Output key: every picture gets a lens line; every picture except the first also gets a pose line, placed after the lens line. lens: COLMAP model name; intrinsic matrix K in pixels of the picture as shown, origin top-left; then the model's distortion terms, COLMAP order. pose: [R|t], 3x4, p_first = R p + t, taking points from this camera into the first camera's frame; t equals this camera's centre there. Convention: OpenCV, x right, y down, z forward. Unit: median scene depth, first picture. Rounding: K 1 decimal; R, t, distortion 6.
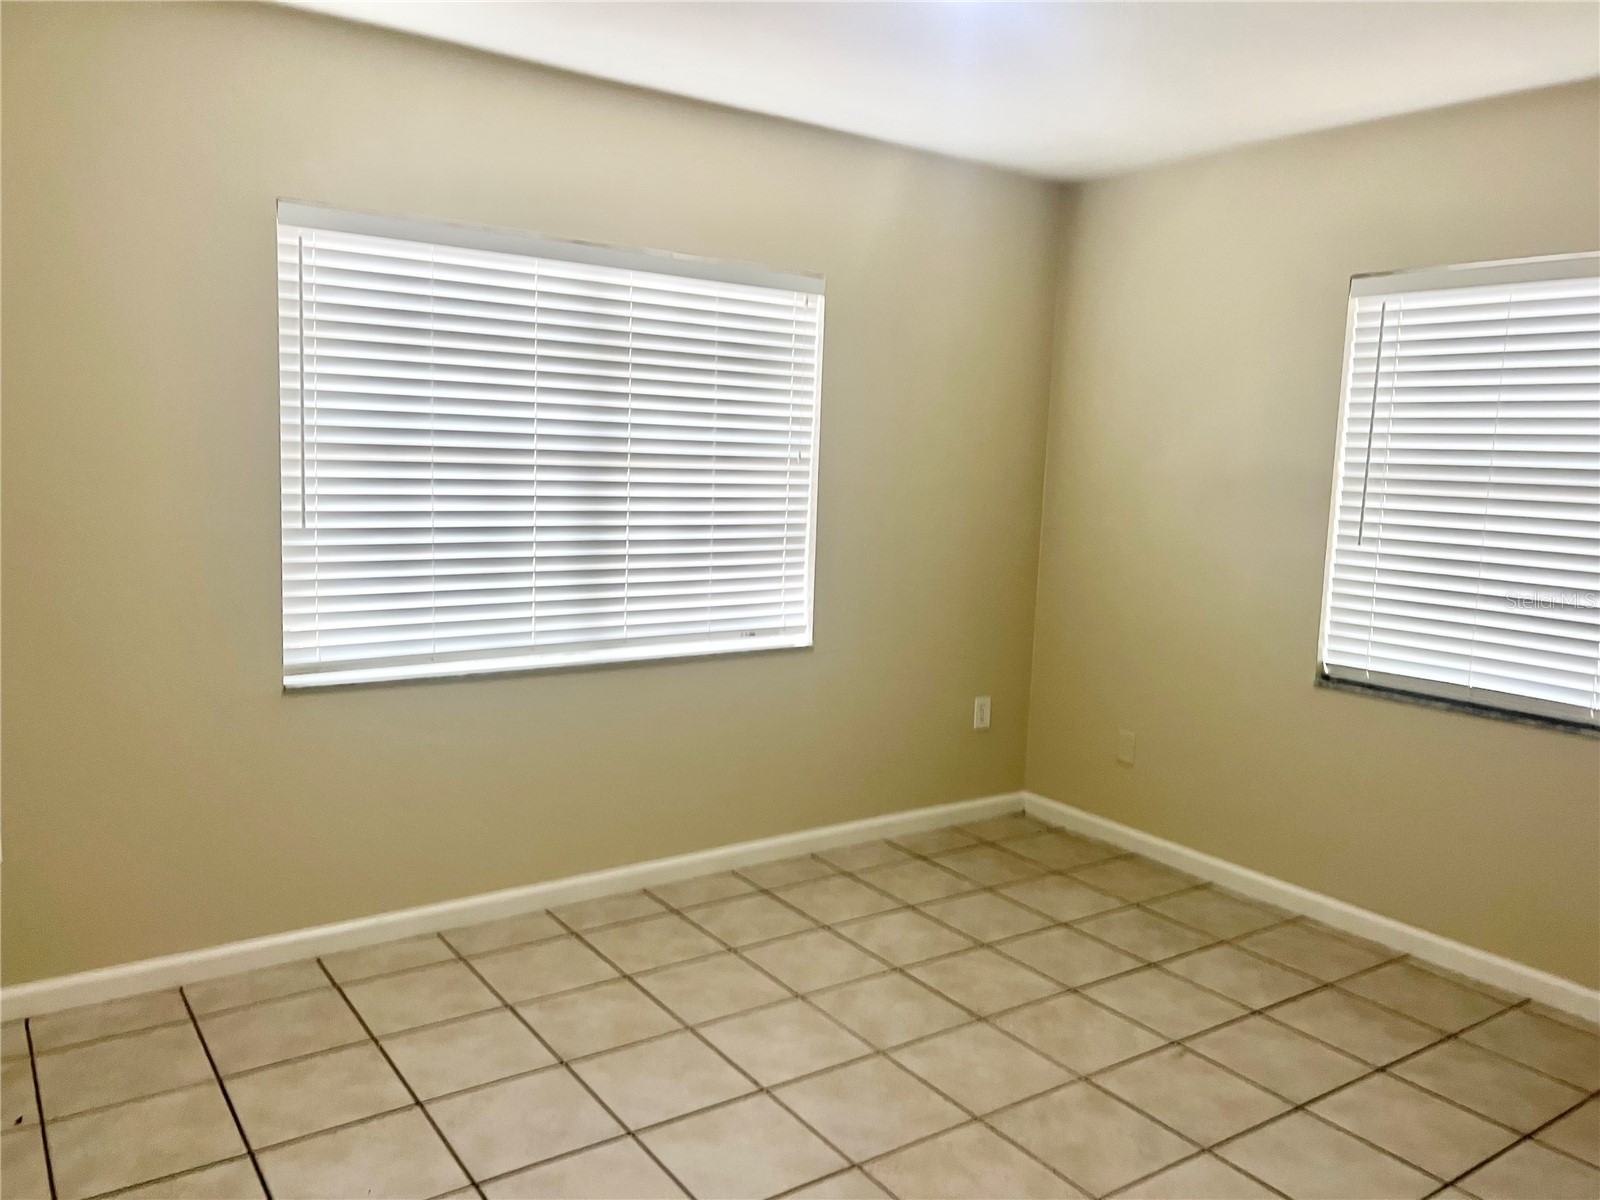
lens RADIAL K [[1211.8, 0, 809.2], [0, 1211.8, 599.0], [0, 0, 1]] dist [0.100370, -0.117527]
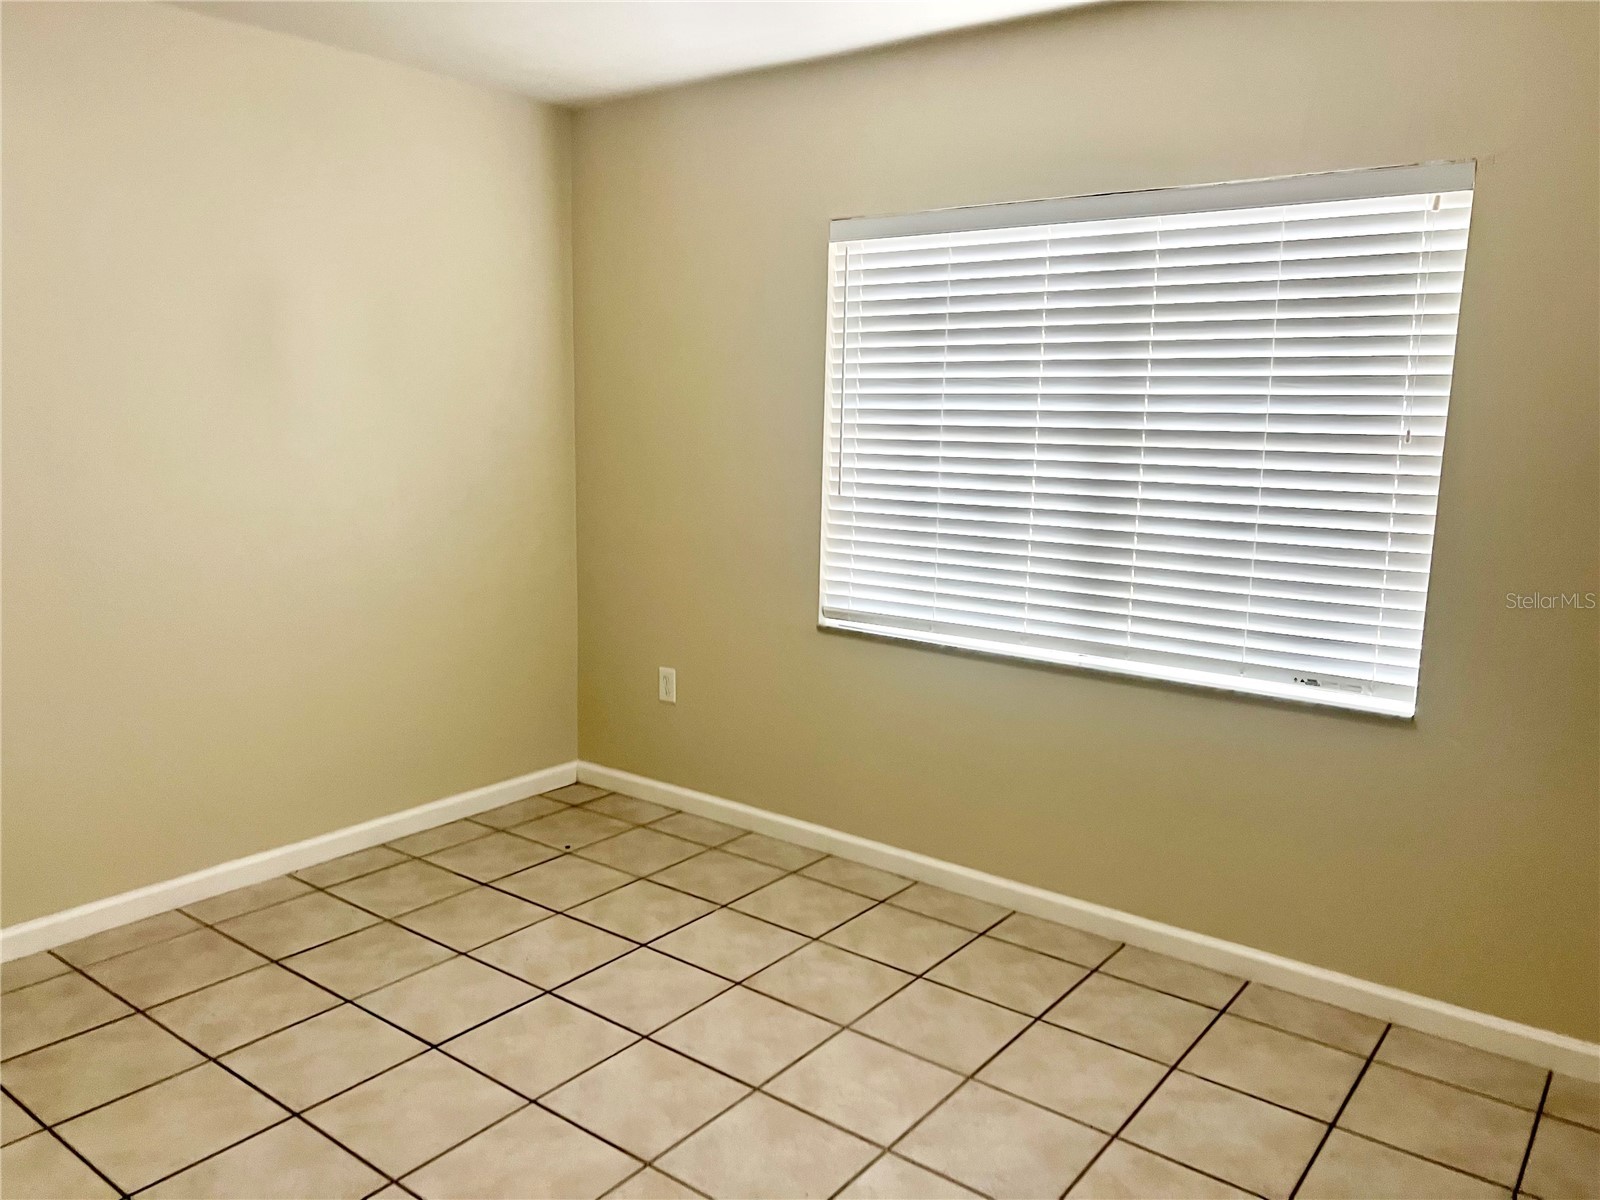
lens RADIAL K [[1214.7, 0, 792.5], [0, 1214.7, 628.2], [0, 0, 1]] dist [0.055099, -0.108497]
pose [[0.284254, 0.141799, -0.948205, 0.636560], [-0.127912, 0.985770, 0.109070, -0.047735], [0.950178, 0.090284, 0.298347, 0.549141]]
